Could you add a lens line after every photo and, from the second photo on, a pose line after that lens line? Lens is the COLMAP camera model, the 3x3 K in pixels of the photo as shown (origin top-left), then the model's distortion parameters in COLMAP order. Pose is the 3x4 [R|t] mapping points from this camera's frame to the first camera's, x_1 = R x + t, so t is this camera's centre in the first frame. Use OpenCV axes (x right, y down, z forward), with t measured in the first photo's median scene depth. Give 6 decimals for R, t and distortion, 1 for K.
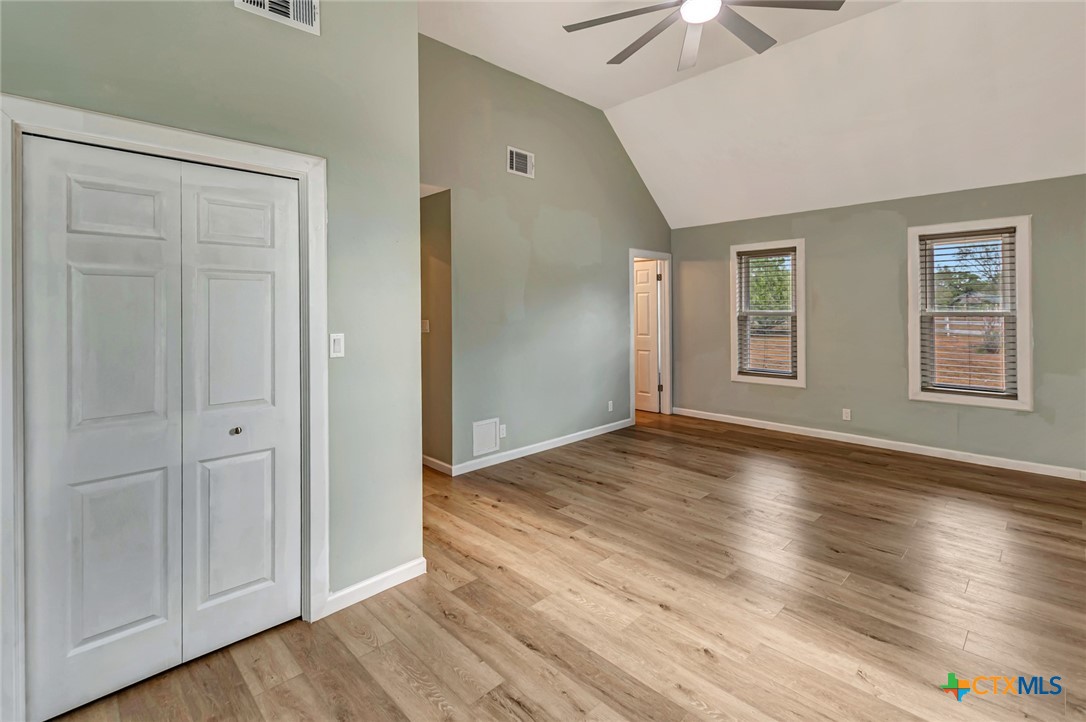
lens RADIAL K [[495.5, 0, 539.4], [0, 495.5, 306.9], [0, 0, 1]] dist [0.001677, -0.000637]
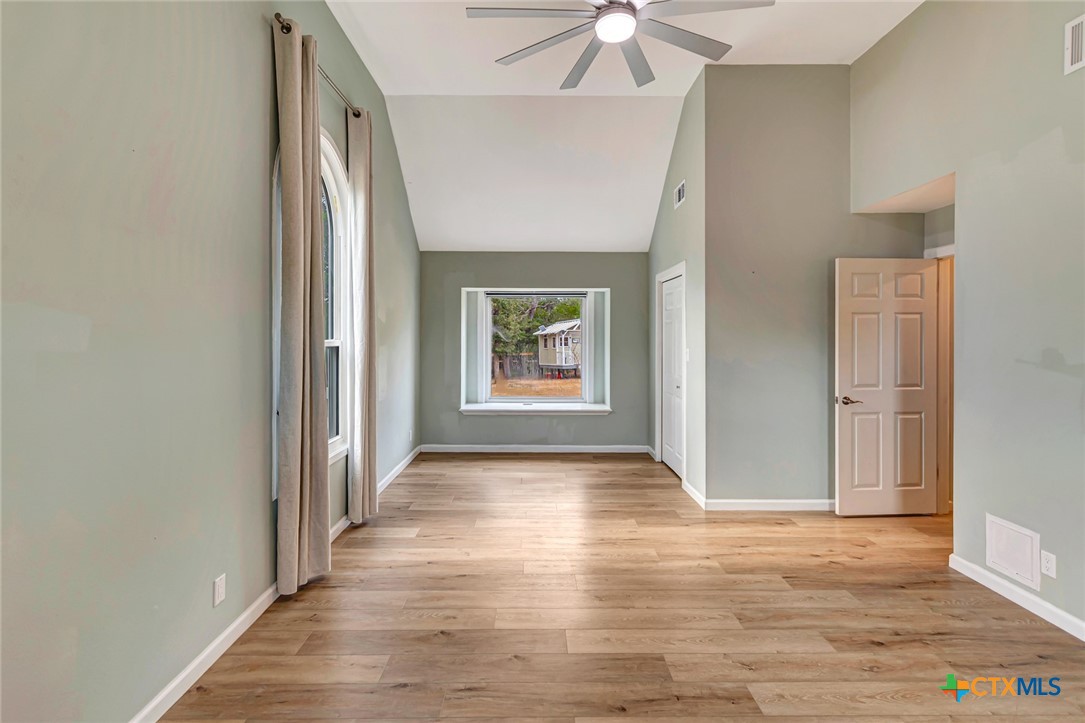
lens RADIAL K [[486.8, 0, 536.8], [0, 486.8, 338.1], [0, 0, 1]] dist [0.001794, -0.001012]
pose [[-0.692773, 0.009911, -0.721087, 0.997735], [0.006772, 0.999951, 0.007238, -0.006508], [0.721123, 0.000131, -0.692807, 1.381102]]
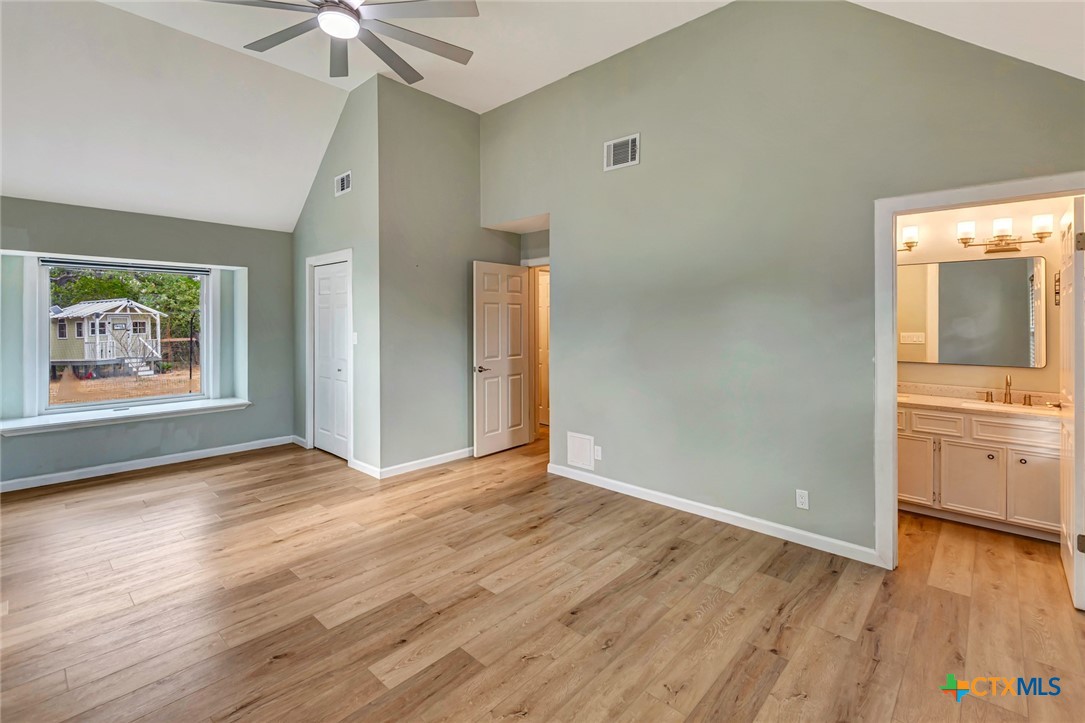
lens RADIAL K [[489.1, 0, 543.8], [0, 489.1, 320.6], [0, 0, 1]] dist [0.002633, -0.000330]
pose [[0.059572, 0.007885, -0.998193, 1.199092], [0.003589, 0.999961, 0.008114, -0.008772], [0.998218, -0.004066, 0.059542, 1.208561]]
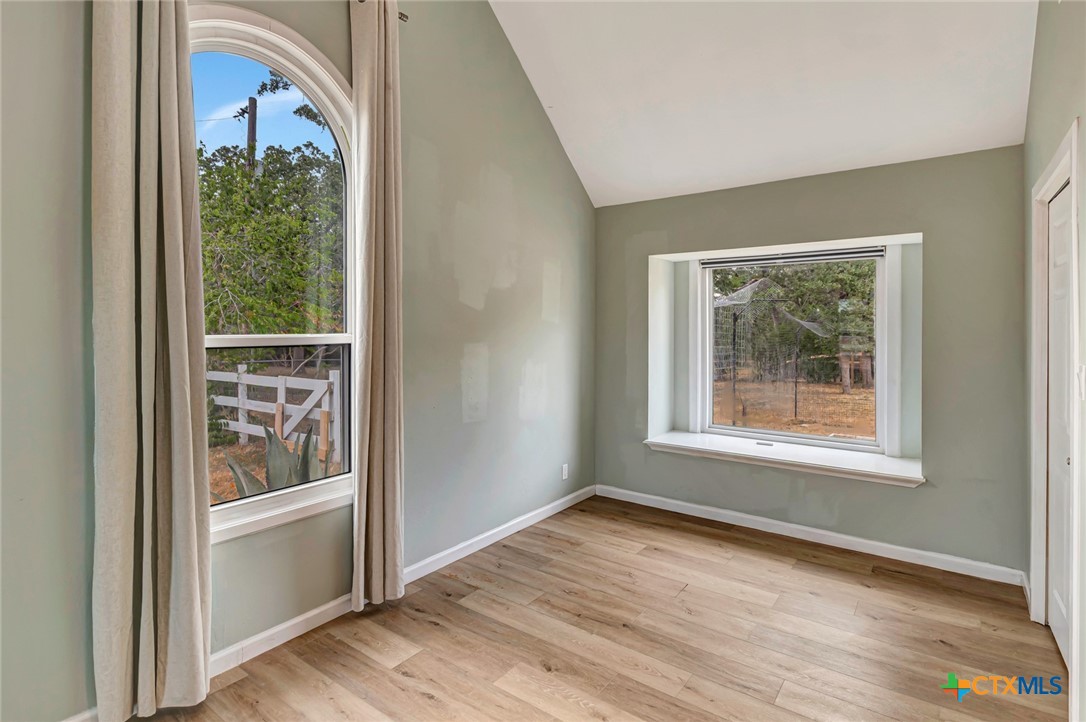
lens RADIAL K [[534.9, 0, 557.1], [0, 534.9, 330.0], [0, 0, 1]] dist [-0.001336, -0.000627]
pose [[-0.984412, 0.005912, -0.175776, 0.319790], [0.006022, 0.999982, -0.000091, -0.002040], [0.175772, -0.001148, -0.984430, 1.166173]]
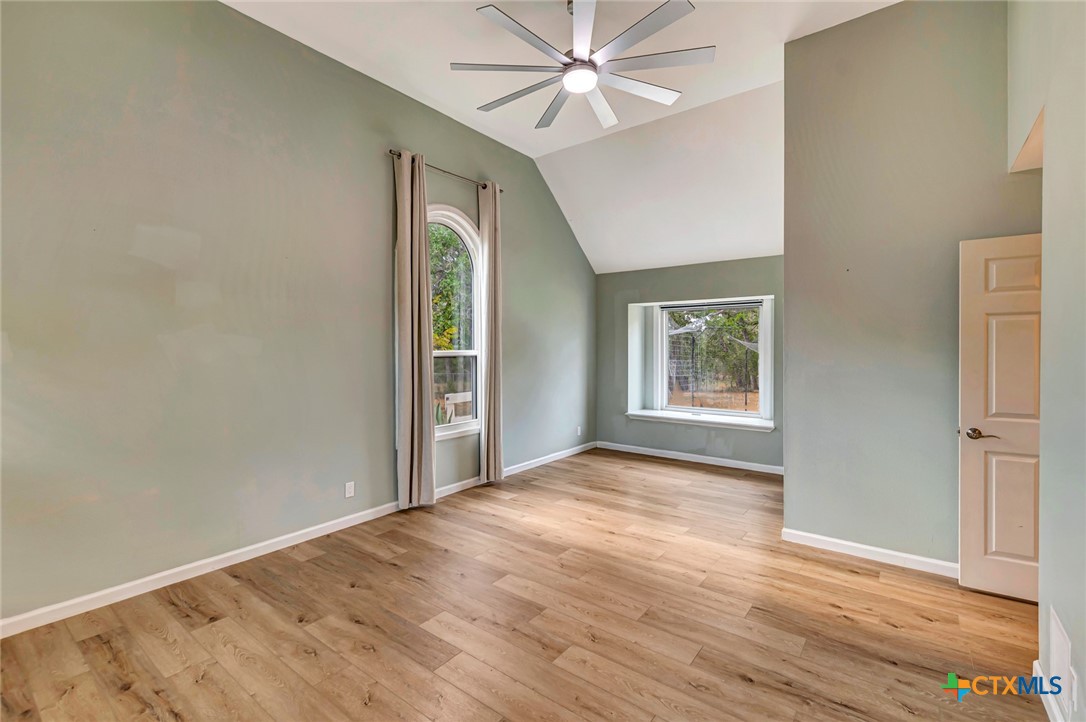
lens RADIAL K [[478.4, 0, 542.3], [0, 478.4, 354.1], [0, 0, 1]] dist [0.000317, -0.000370]
pose [[-0.989591, 0.011331, -0.143465, 0.509405], [0.009971, 0.999898, 0.010191, 0.000518], [0.143566, 0.008654, -0.989603, 1.838543]]
